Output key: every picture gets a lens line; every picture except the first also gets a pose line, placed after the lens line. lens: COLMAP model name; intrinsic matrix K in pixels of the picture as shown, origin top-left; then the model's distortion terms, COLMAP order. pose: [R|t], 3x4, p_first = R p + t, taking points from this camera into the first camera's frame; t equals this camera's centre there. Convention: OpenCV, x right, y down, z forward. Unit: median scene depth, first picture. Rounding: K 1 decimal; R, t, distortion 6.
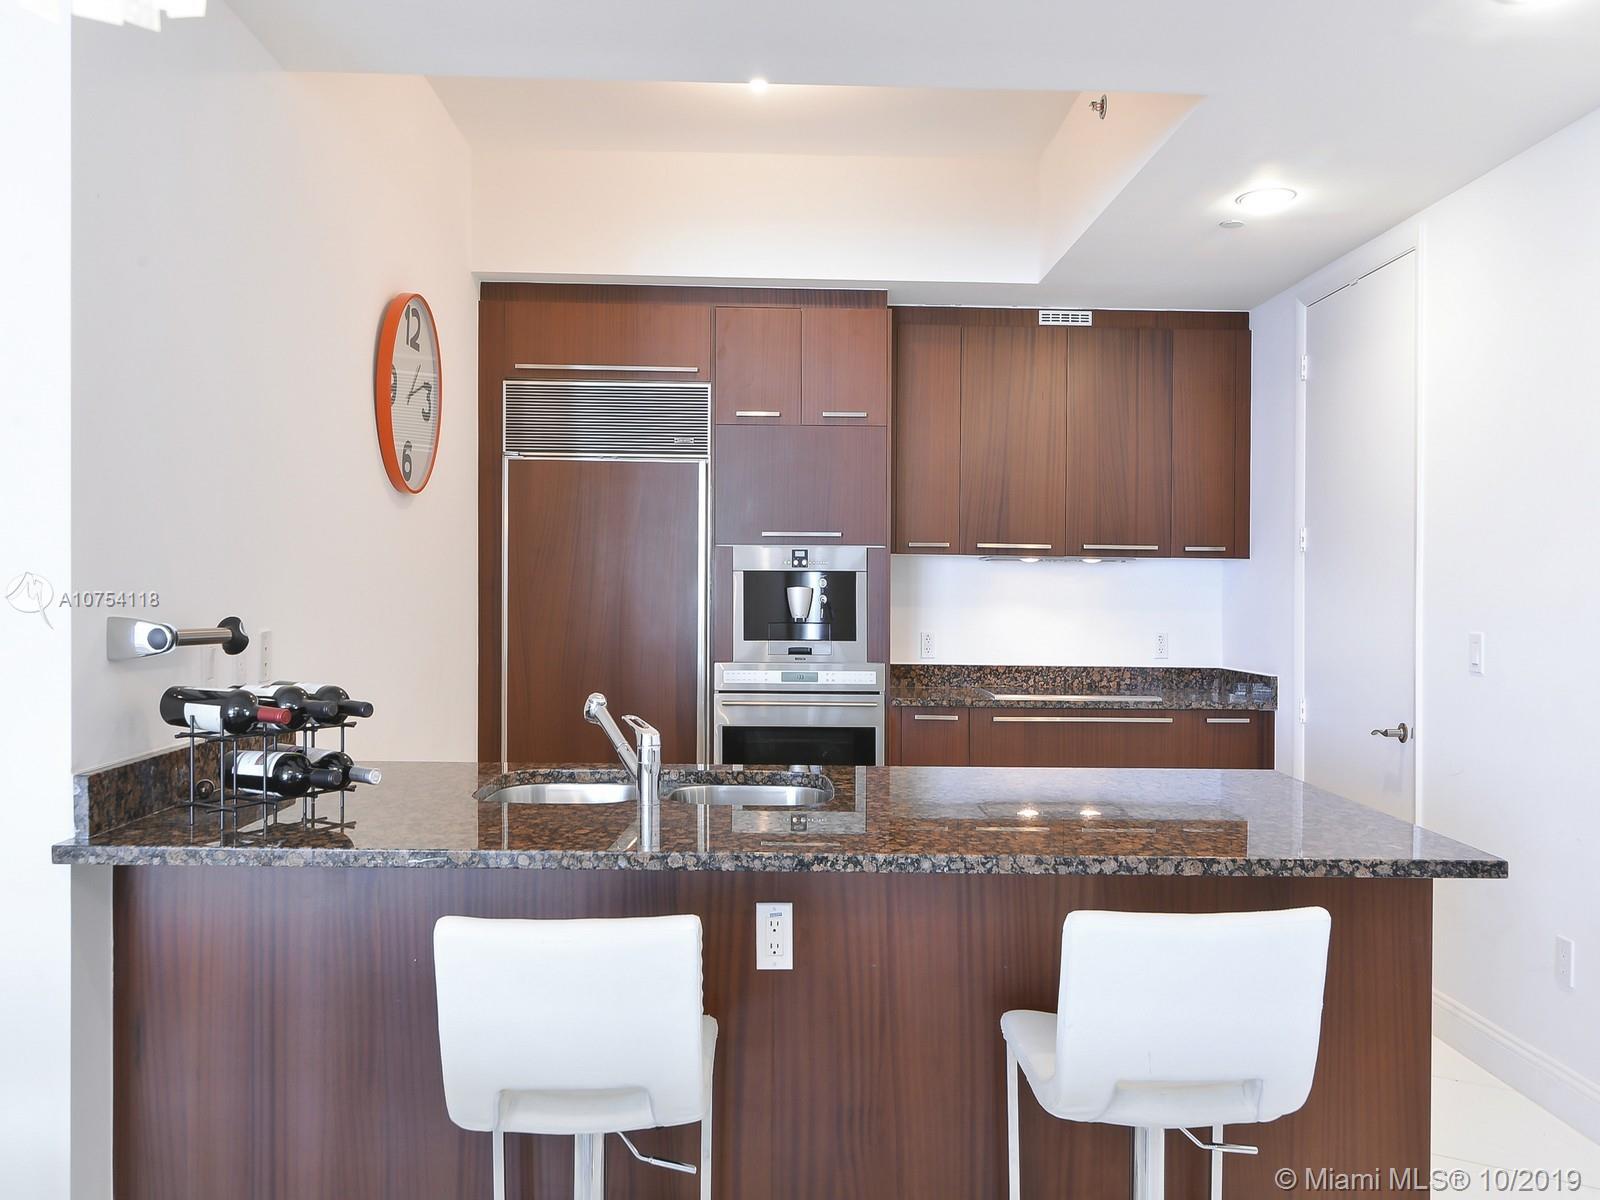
lens RADIAL K [[1243.2, 0, 800.0], [0, 1243.2, 600.0], [0, 0, 1]] dist [-0.001710, 0.000192]
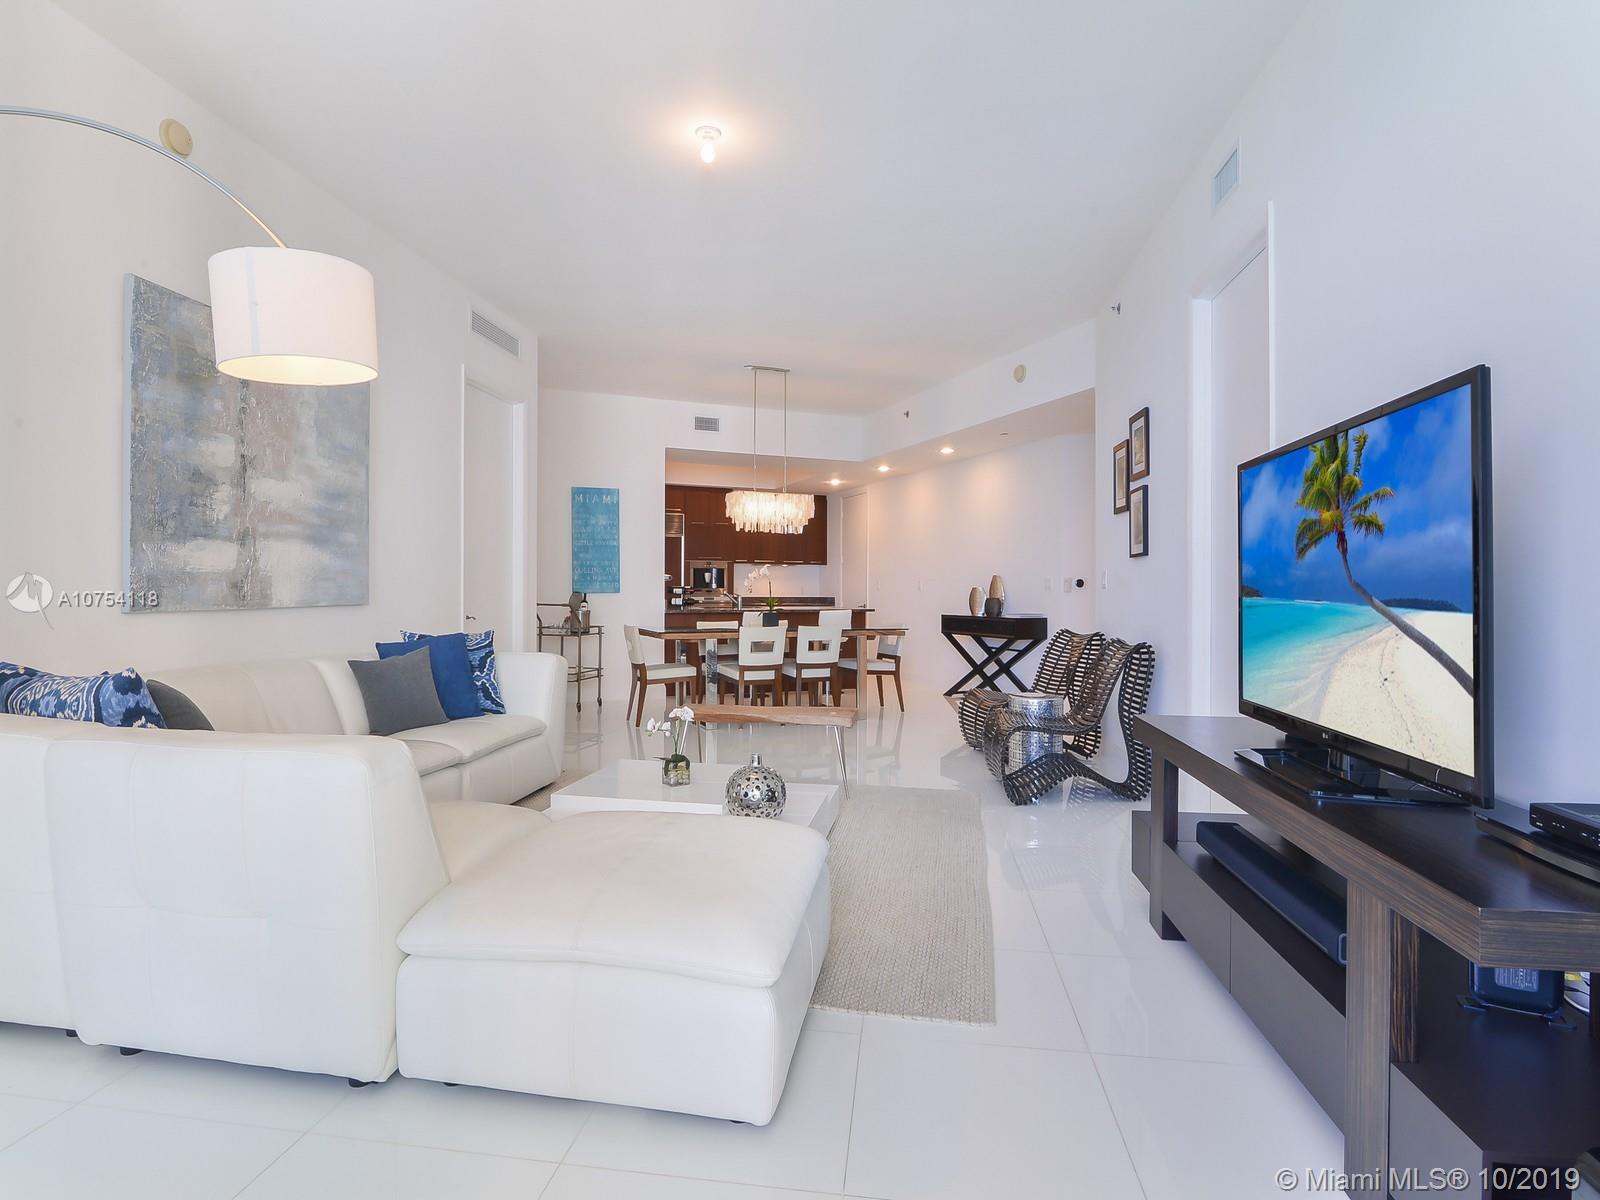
lens RADIAL K [[866.8, 0, 802.4], [0, 866.8, 593.7], [0, 0, 1]] dist [-0.000022, -0.000030]
pose [[0.937600, -0.005826, 0.347667, -0.598682], [0.006066, 0.999982, 0.000400, 0.048418], [-0.347663, 0.001734, 0.937618, -1.360513]]
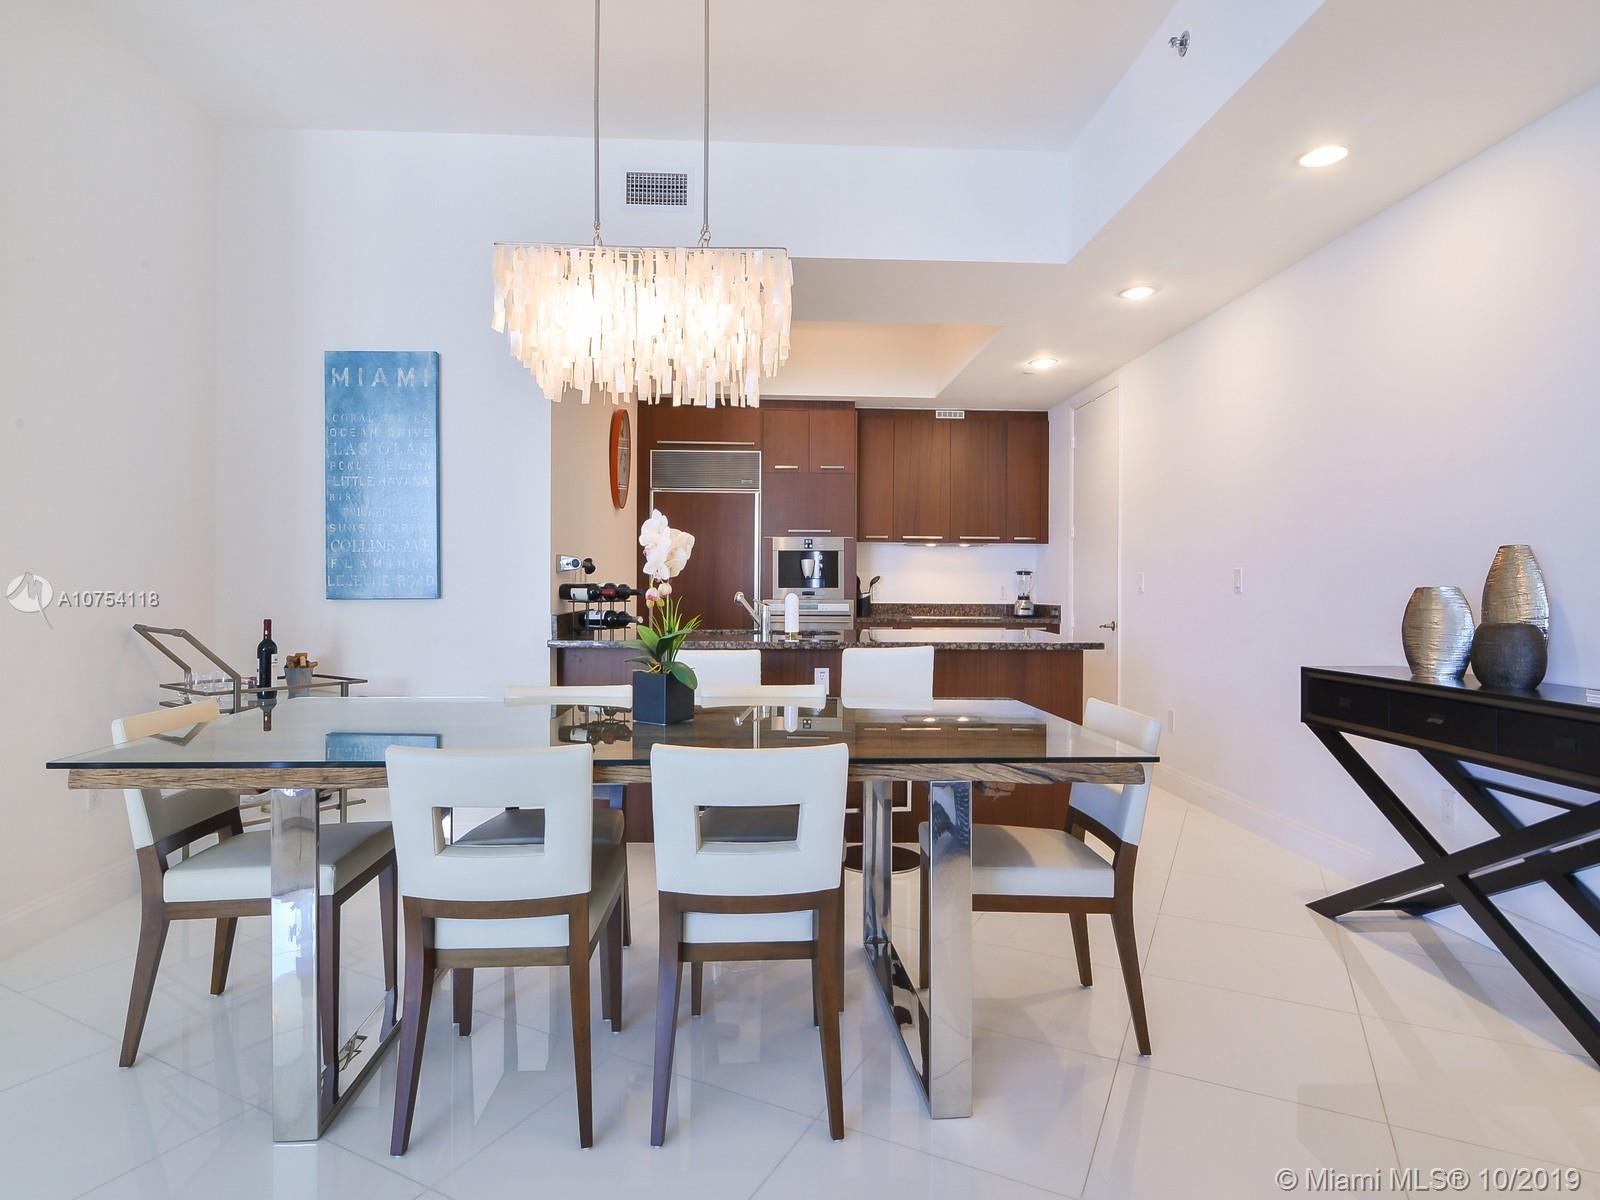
lens RADIAL K [[905.3, 0, 779.2], [0, 905.3, 601.4], [0, 0, 1]] dist [-0.002808, -0.000708]
pose [[0.999979, -0.003087, 0.005688, -0.052335], [0.003039, 0.999959, 0.008476, 0.041589], [-0.005714, -0.008458, 0.999948, -0.367651]]
